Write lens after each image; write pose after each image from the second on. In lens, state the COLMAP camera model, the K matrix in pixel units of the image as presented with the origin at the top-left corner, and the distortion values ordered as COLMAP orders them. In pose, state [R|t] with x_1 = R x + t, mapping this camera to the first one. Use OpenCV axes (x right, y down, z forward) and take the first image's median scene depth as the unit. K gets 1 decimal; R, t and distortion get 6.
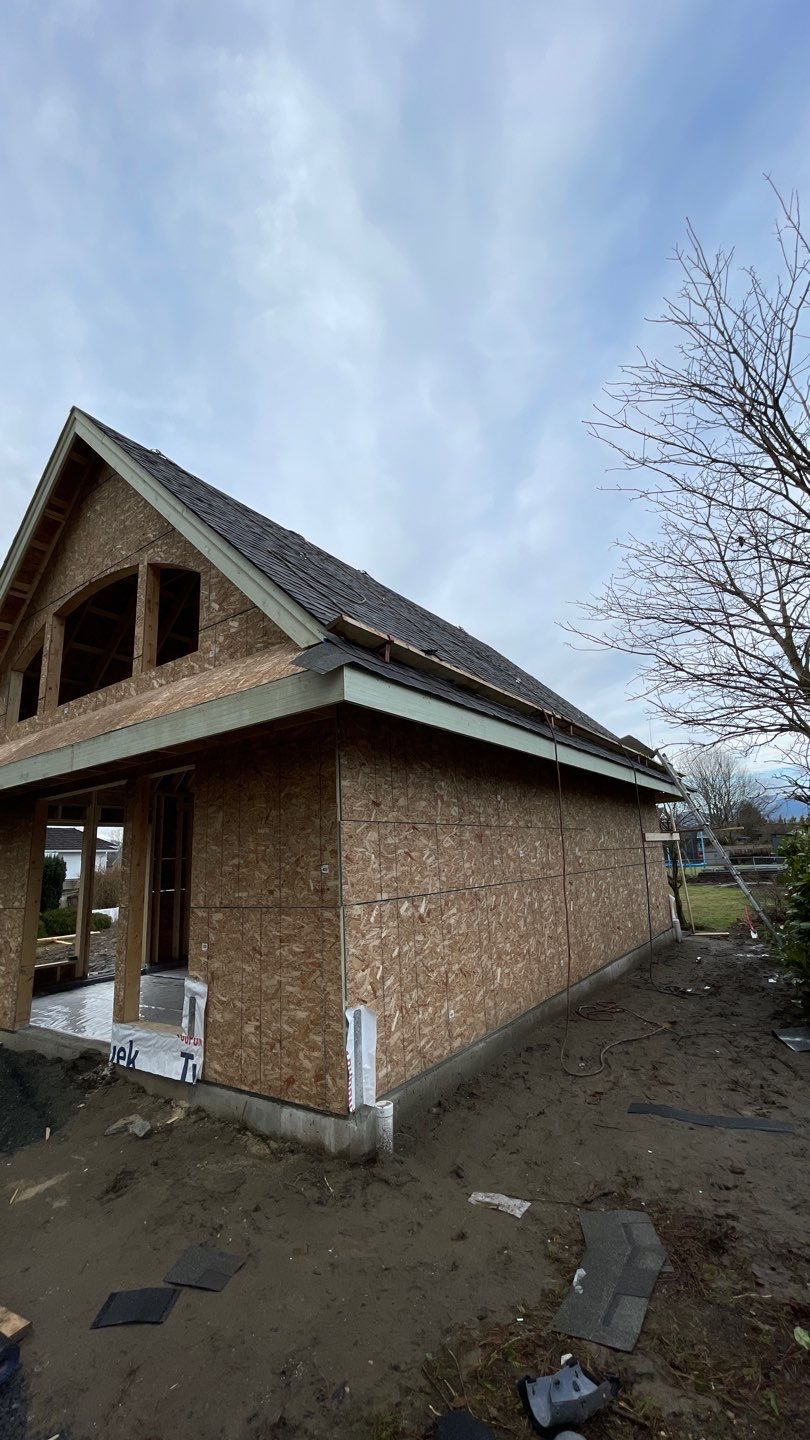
lens RADIAL K [[575.9, 0, 405.0], [0, 575.9, 720.0], [0, 0, 1]] dist [-0.001575, -0.000198]
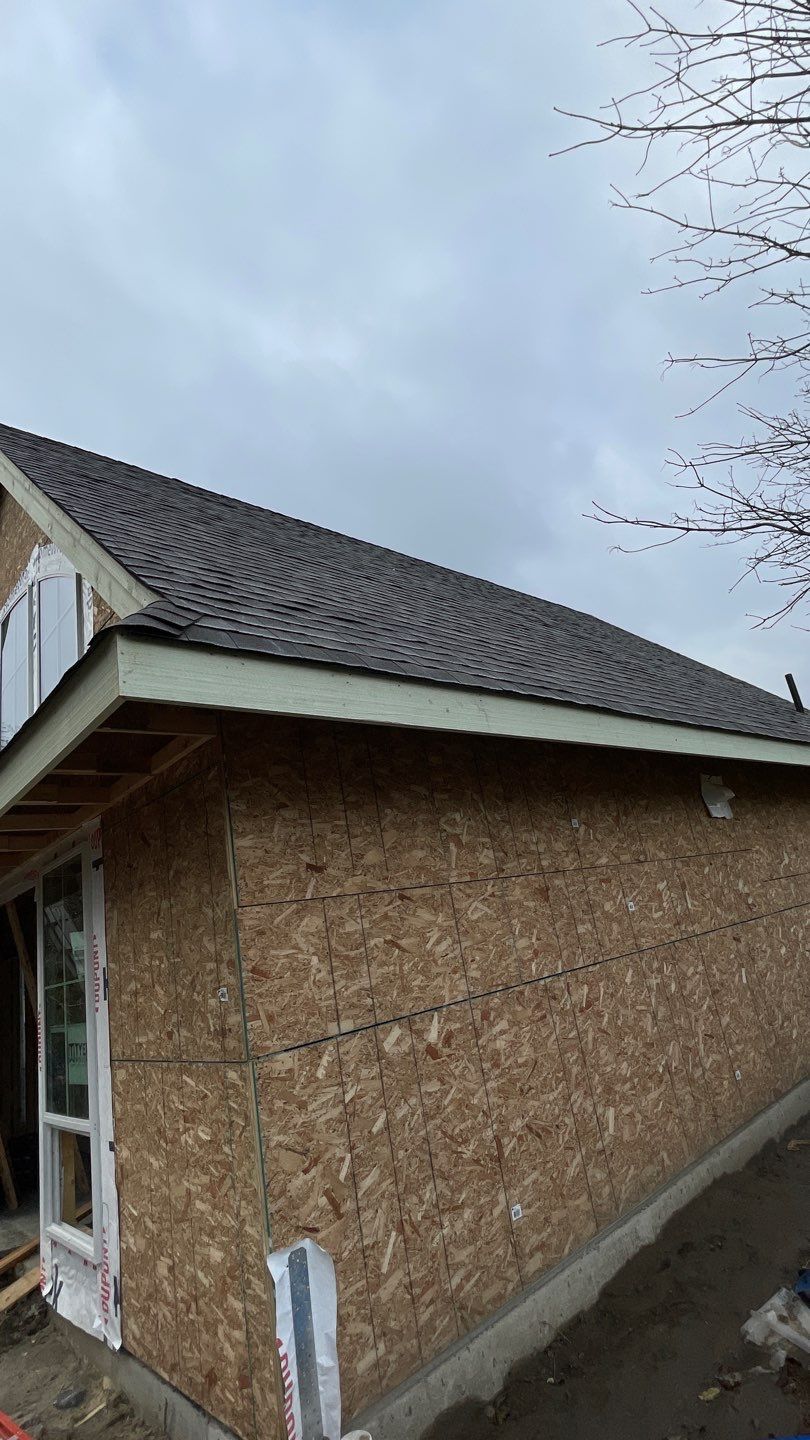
lens RADIAL K [[692.4, 0, 405.0], [0, 692.4, 720.0], [0, 0, 1]] dist [-0.001811, 0.000042]
pose [[0.968377, -0.170582, -0.182065, 0.192329], [0.163481, 0.985098, -0.053439, 0.046727], [0.188467, 0.021985, 0.981833, 0.303741]]
